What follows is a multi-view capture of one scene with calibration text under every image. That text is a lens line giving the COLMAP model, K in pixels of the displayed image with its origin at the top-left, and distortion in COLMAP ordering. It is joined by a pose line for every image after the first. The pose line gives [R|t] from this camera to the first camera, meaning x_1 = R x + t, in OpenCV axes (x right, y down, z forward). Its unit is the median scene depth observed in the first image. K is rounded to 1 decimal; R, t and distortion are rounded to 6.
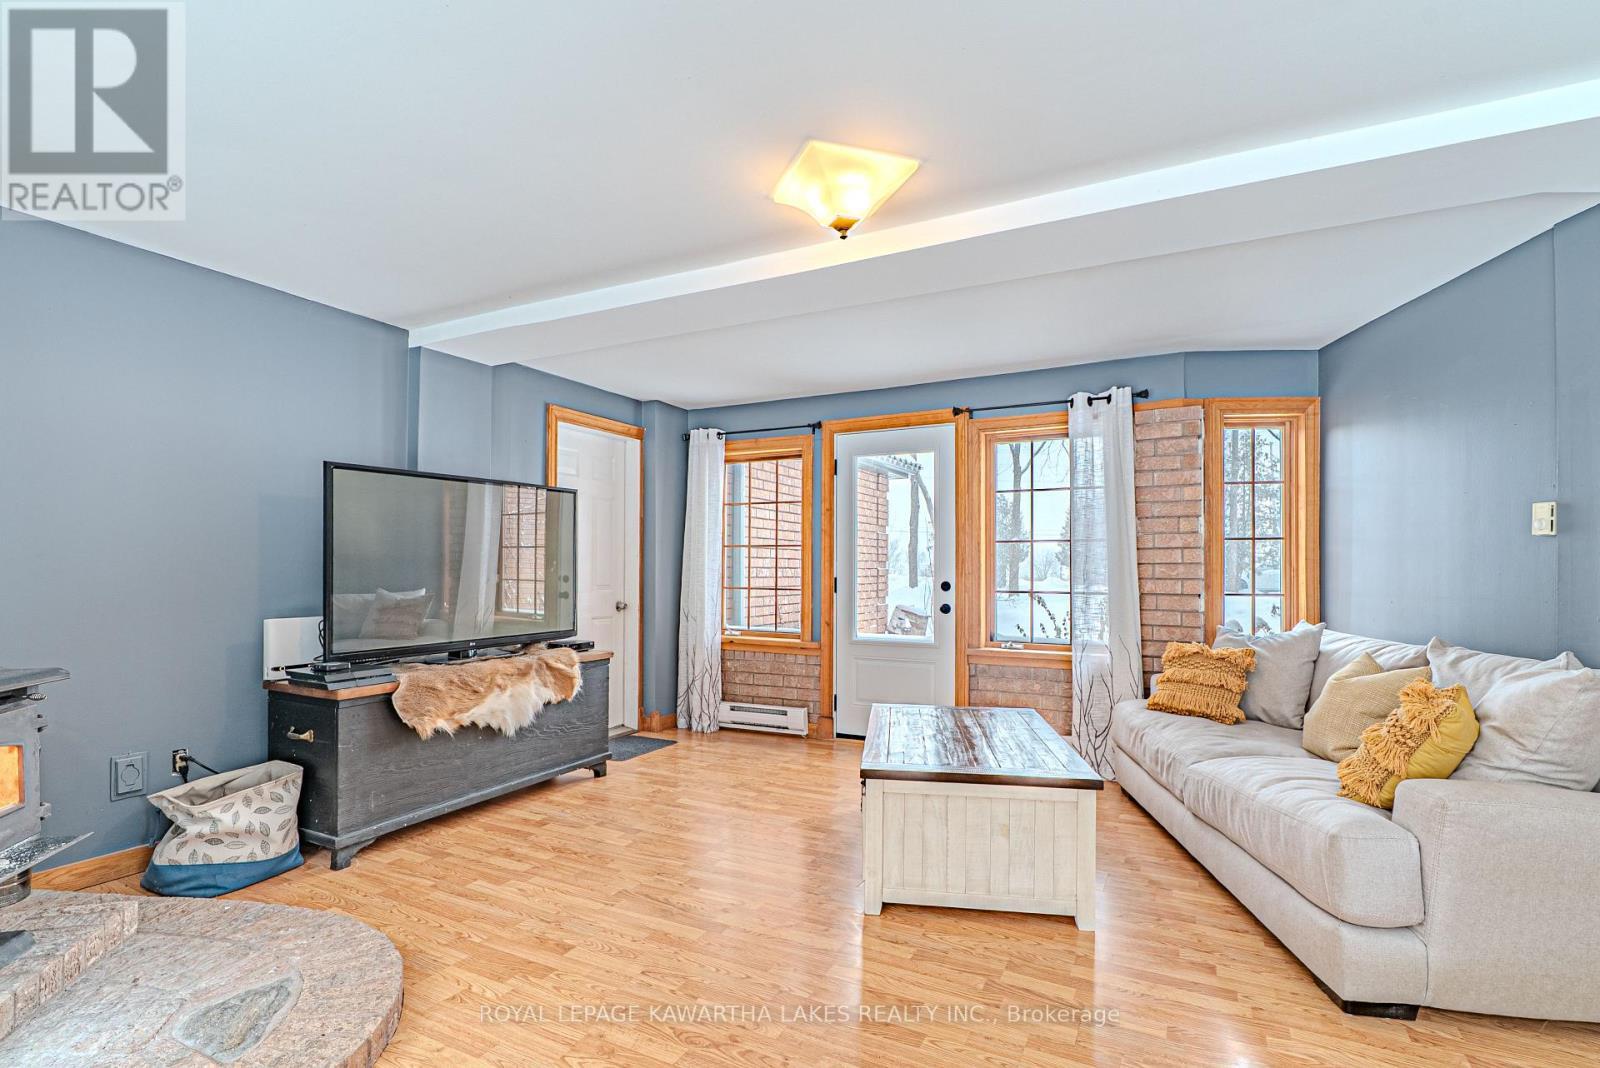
lens RADIAL K [[748.8, 0, 782.8], [0, 748.8, 564.8], [0, 0, 1]] dist [-0.005975, 0.000594]
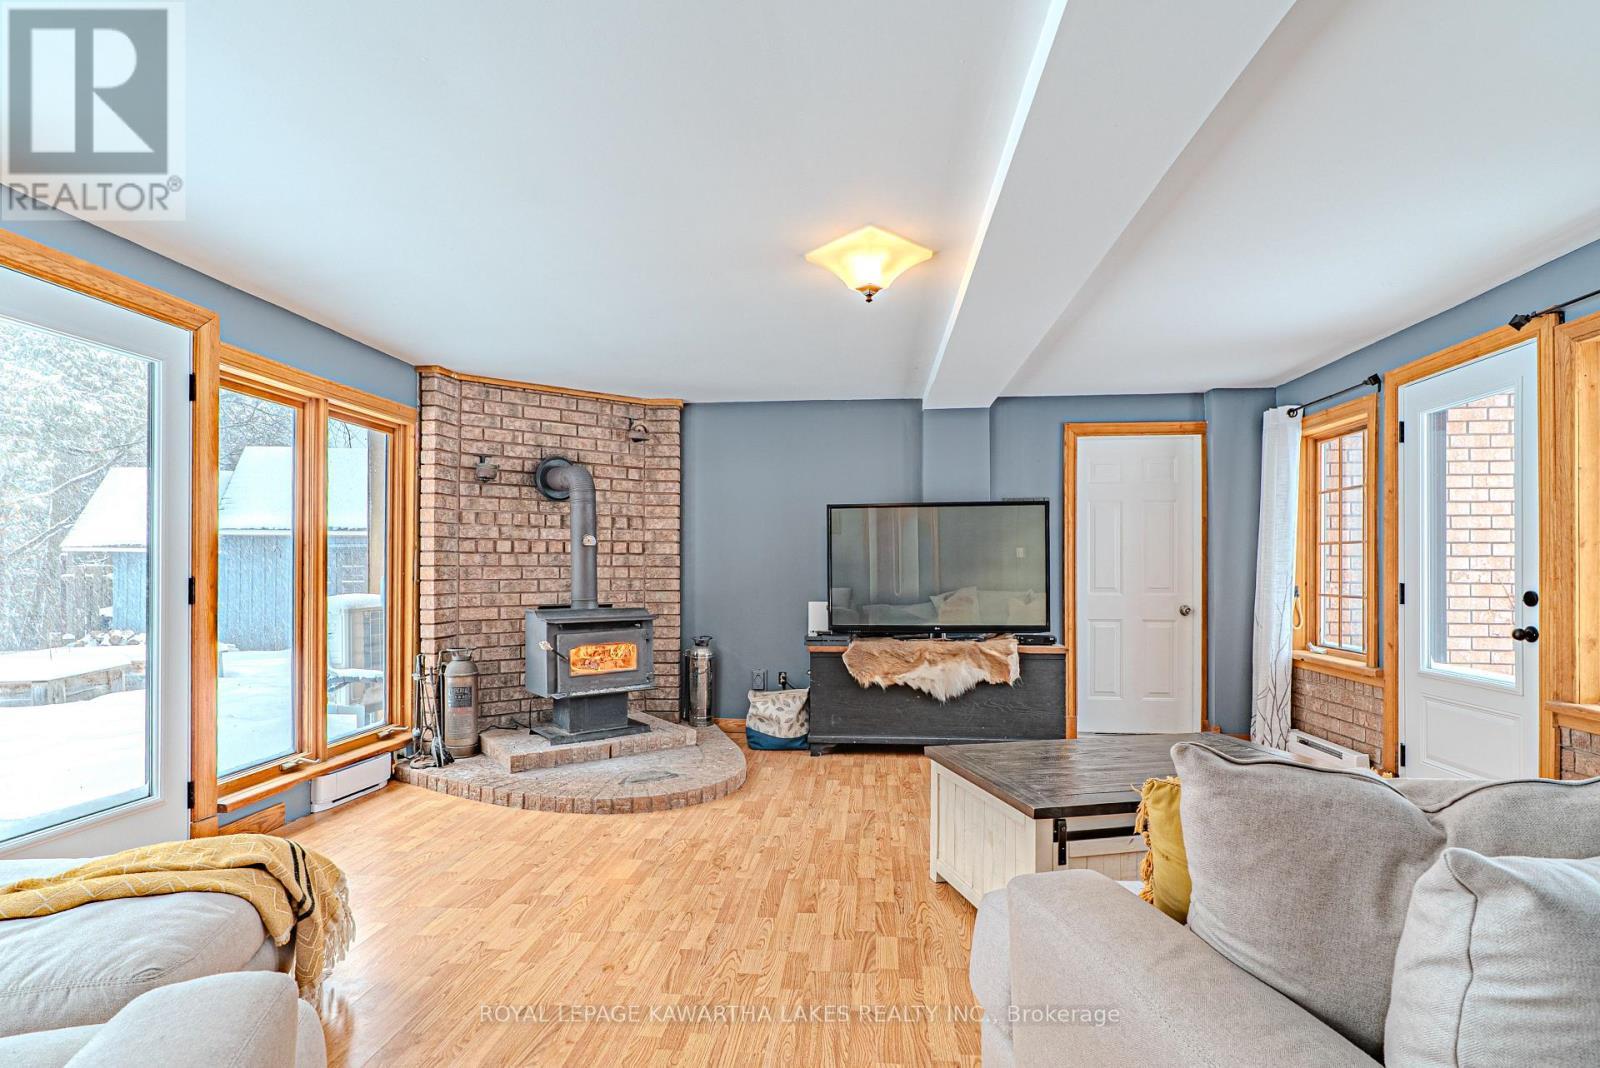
lens RADIAL K [[748.8, 0, 799.0], [0, 748.8, 571.3], [0, 0, 1]] dist [-0.005975, 0.000594]
pose [[0.413734, -0.002239, -0.910395, 0.668324], [0.004451, 0.999990, -0.000436, 0.004057], [0.910387, -0.003872, 0.413740, 0.226959]]
